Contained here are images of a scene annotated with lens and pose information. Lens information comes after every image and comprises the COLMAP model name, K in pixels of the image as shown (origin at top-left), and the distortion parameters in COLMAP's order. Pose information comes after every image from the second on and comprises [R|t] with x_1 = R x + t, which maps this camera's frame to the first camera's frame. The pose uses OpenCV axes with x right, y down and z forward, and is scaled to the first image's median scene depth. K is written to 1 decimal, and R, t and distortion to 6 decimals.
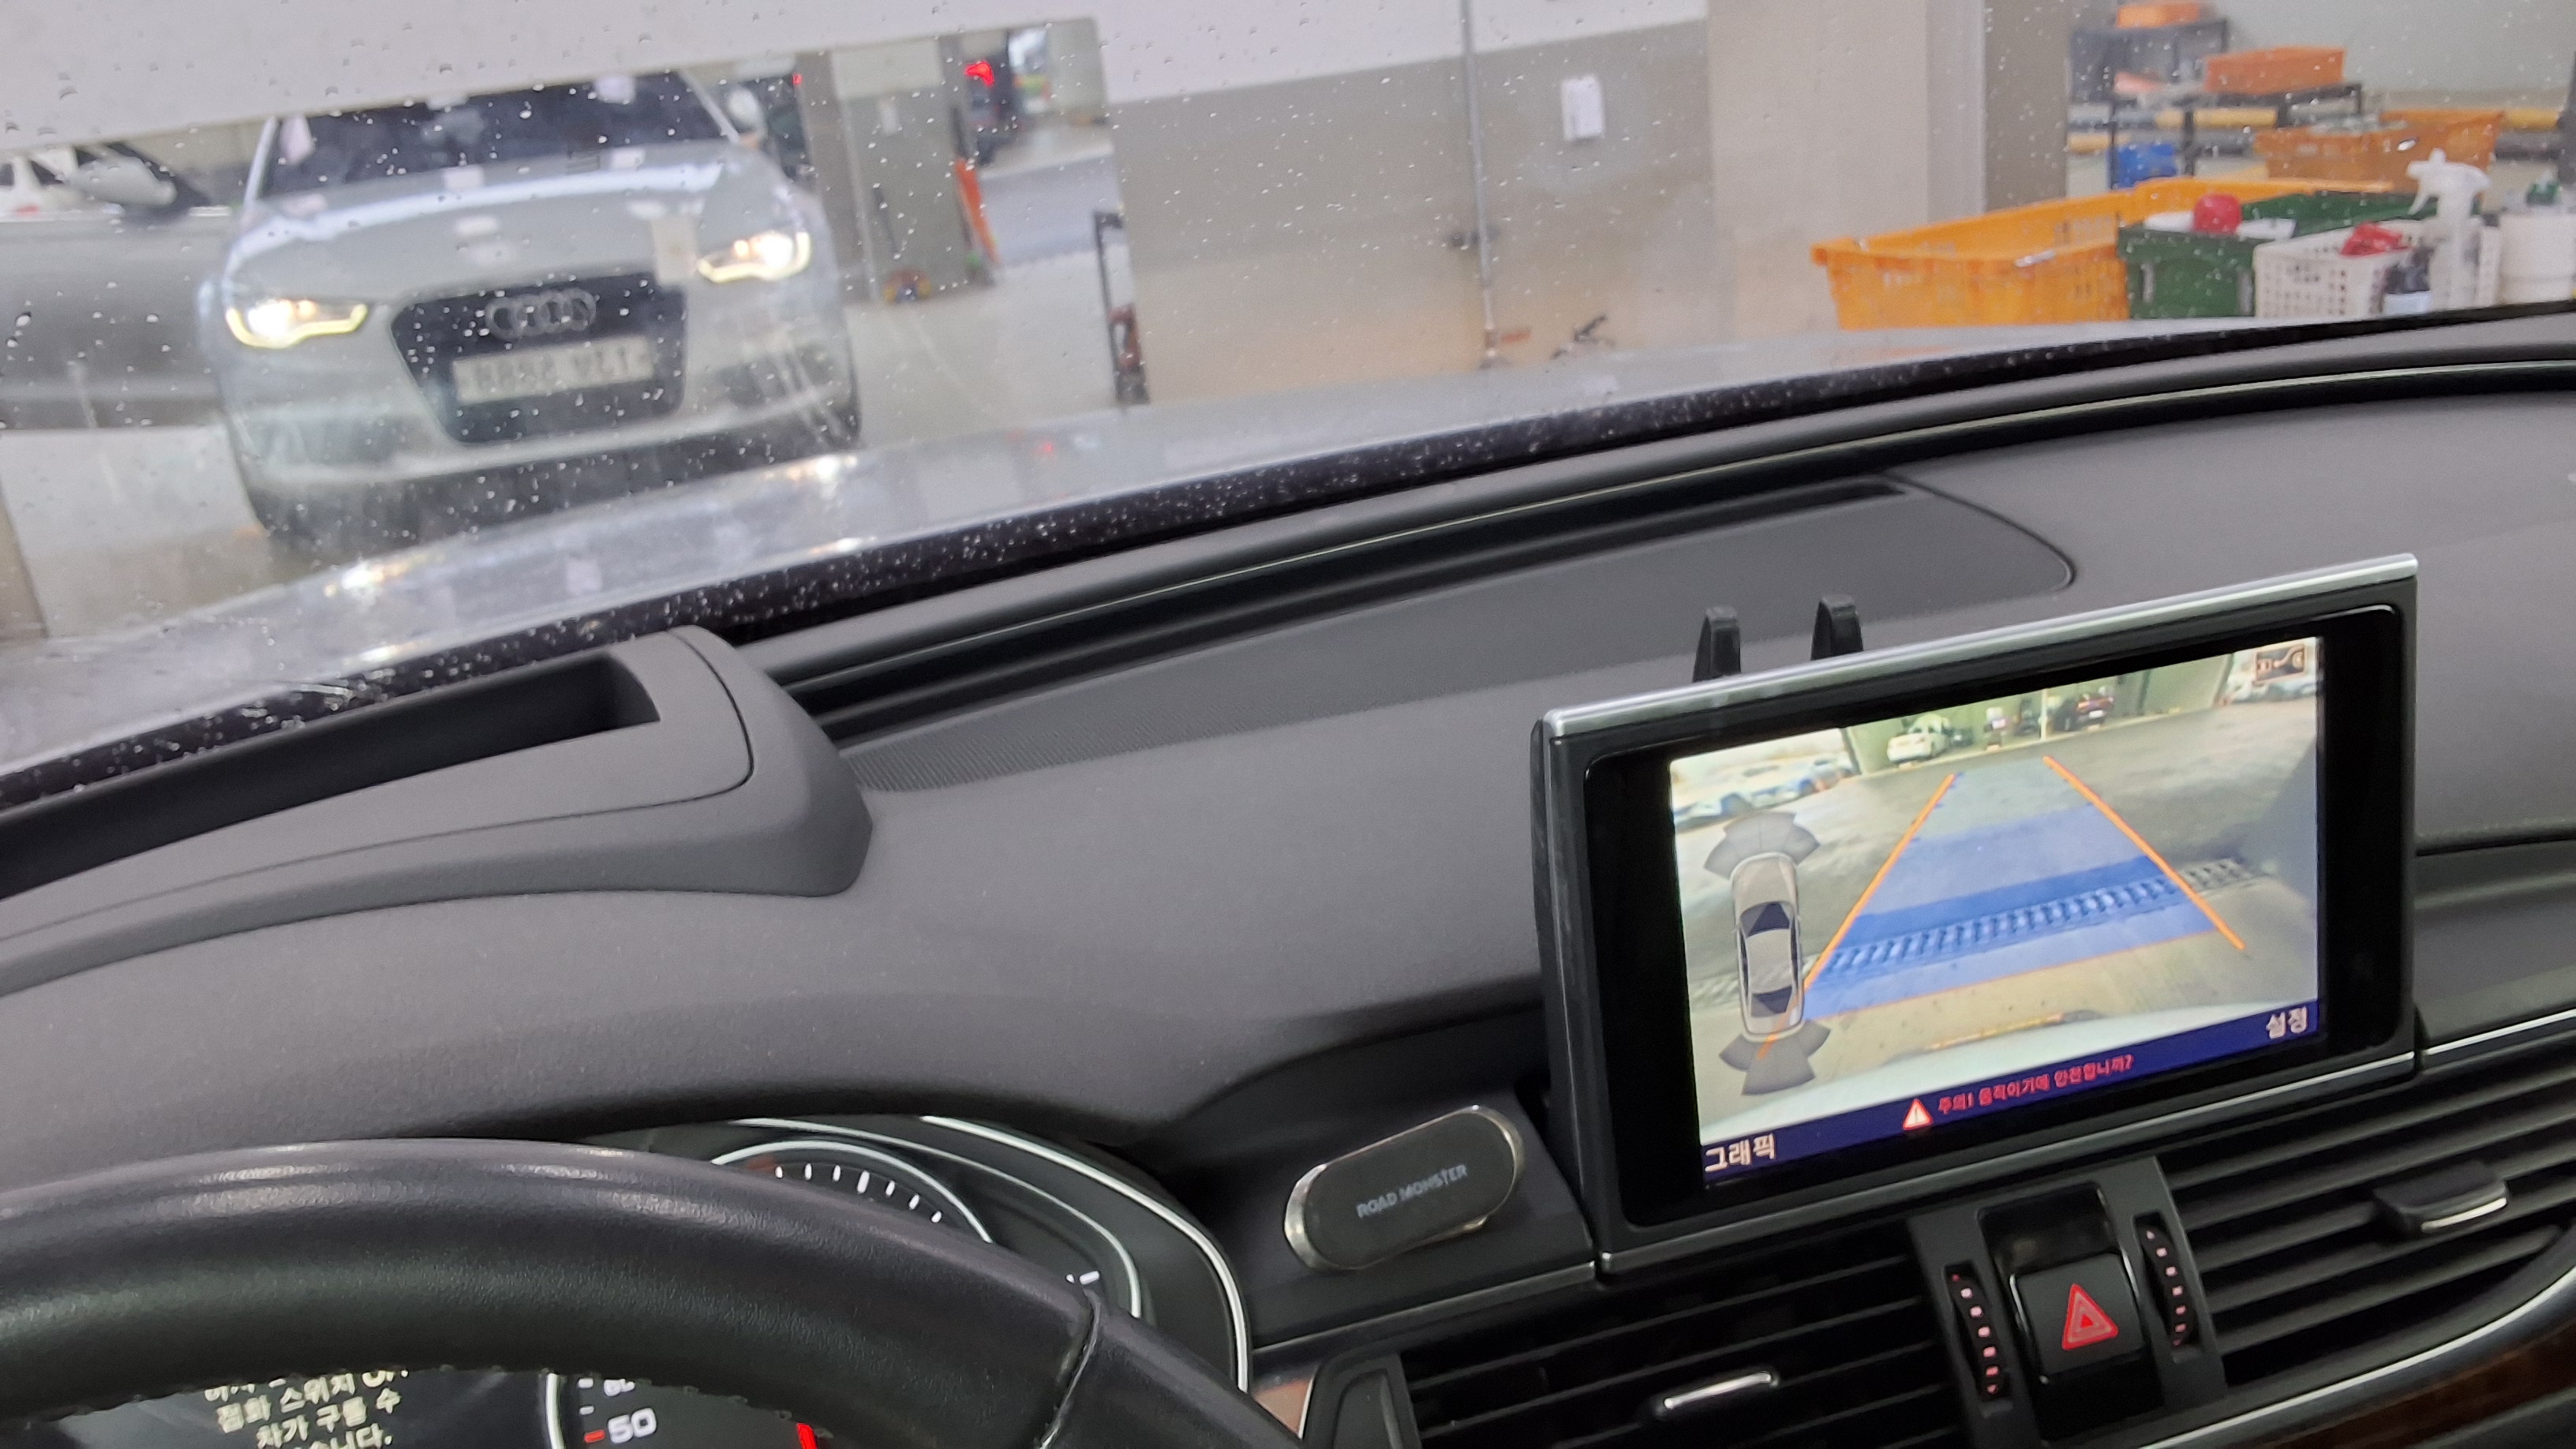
lens RADIAL K [[1946.6, 0, 1288.0], [0, 1946.6, 724.5], [0, 0, 1]] dist [0.005350, -0.006514]
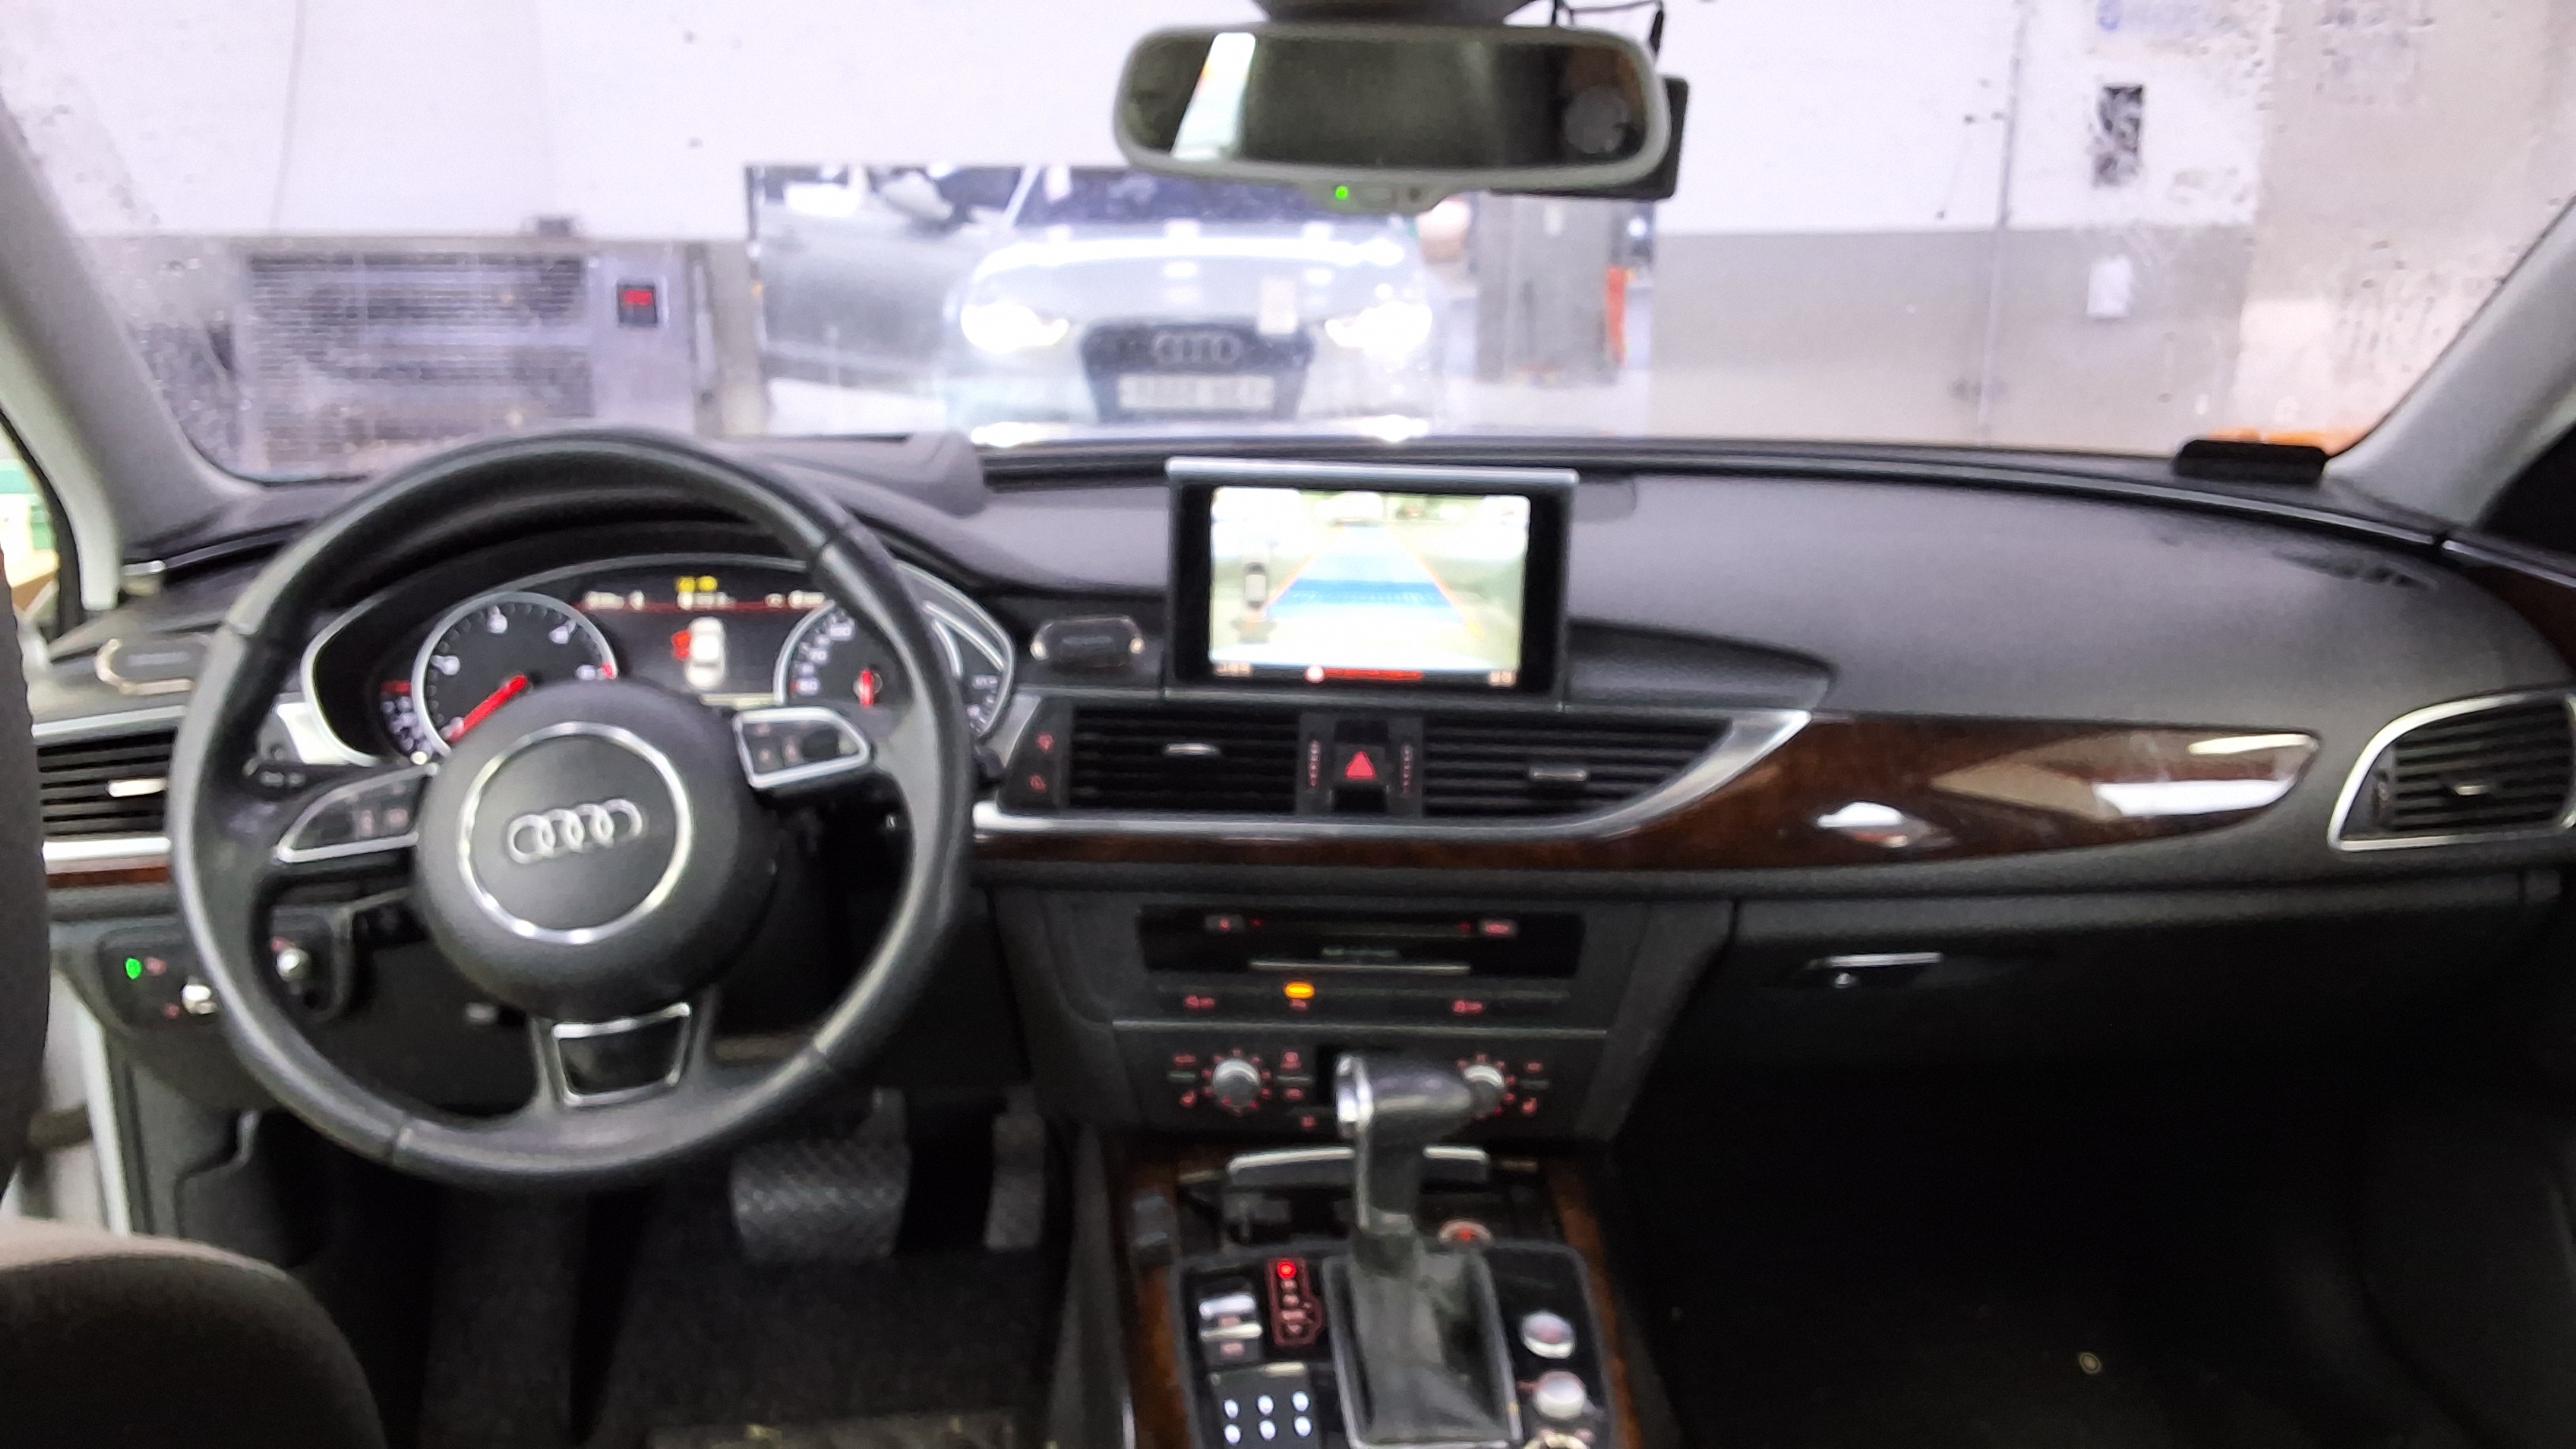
lens RADIAL K [[2045.8, 0, 1281.8], [0, 2045.8, 669.0], [0, 0, 1]] dist [0.000585, -0.001931]
pose [[0.925847, 0.188594, -0.327475, 0.106494], [-0.216986, 0.974784, -0.052087, 0.032630], [0.309394, 0.119282, 0.943423, -0.128779]]
